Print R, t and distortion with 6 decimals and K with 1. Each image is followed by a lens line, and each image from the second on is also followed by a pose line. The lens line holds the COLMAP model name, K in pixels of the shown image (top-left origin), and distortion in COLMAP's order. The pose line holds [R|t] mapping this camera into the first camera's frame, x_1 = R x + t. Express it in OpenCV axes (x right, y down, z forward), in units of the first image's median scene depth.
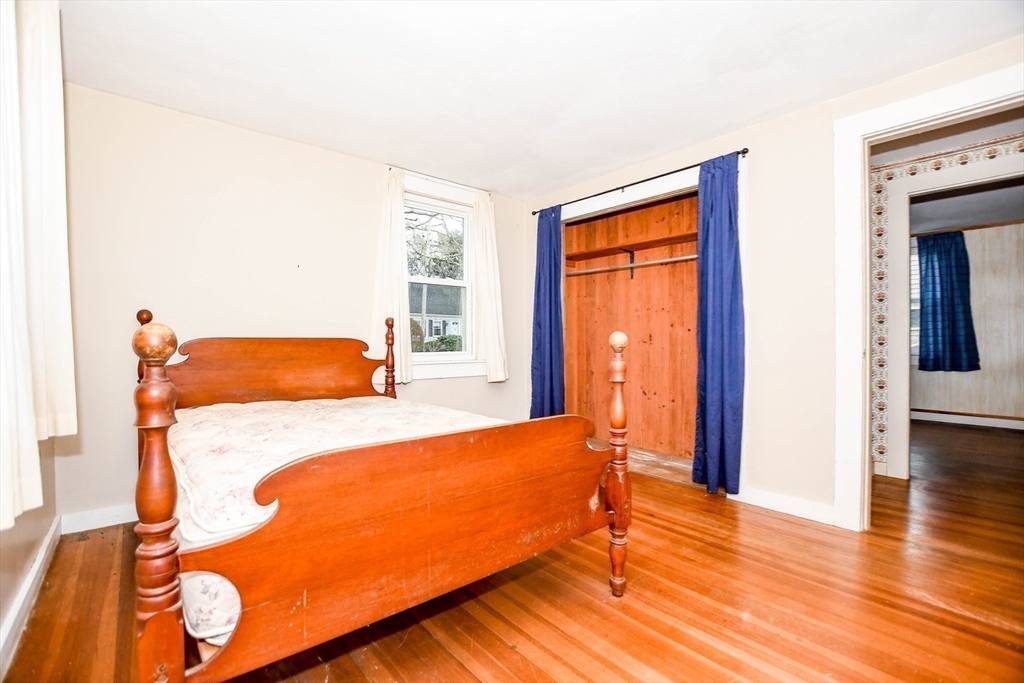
lens RADIAL K [[451.4, 0, 509.9], [0, 451.4, 343.5], [0, 0, 1]] dist [-0.032356, 0.004307]
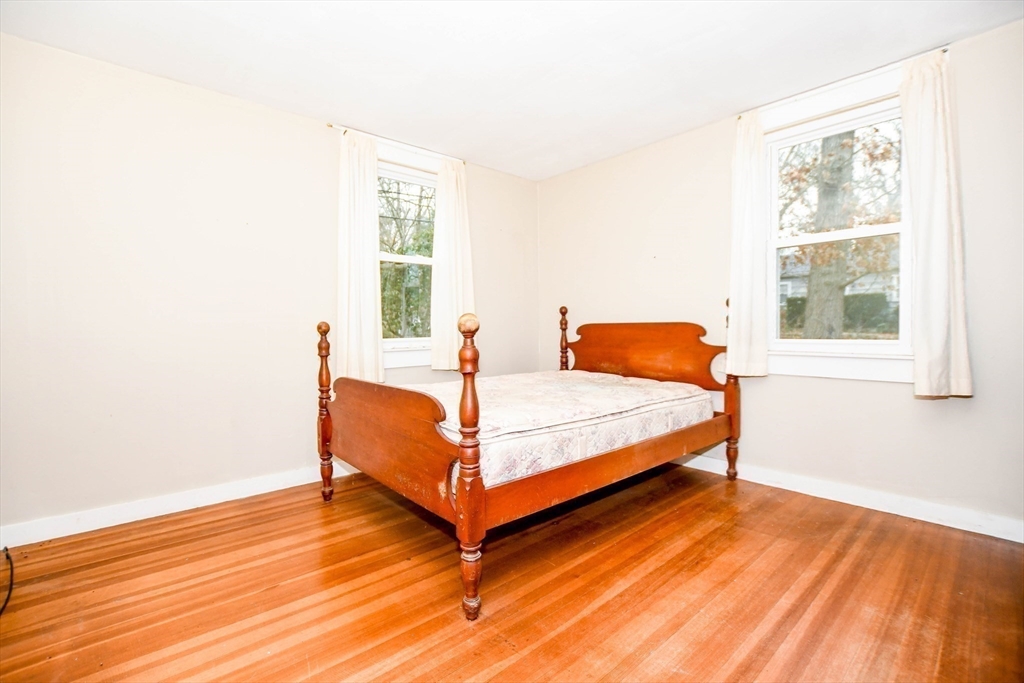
lens RADIAL K [[451.4, 0, 509.8], [0, 451.4, 336.0], [0, 0, 1]] dist [-0.032356, 0.004307]
pose [[0.016646, 0.019746, -0.999666, 0.691063], [0.002930, 0.999800, 0.019798, -0.002865], [0.999857, -0.003258, 0.016585, 0.665065]]
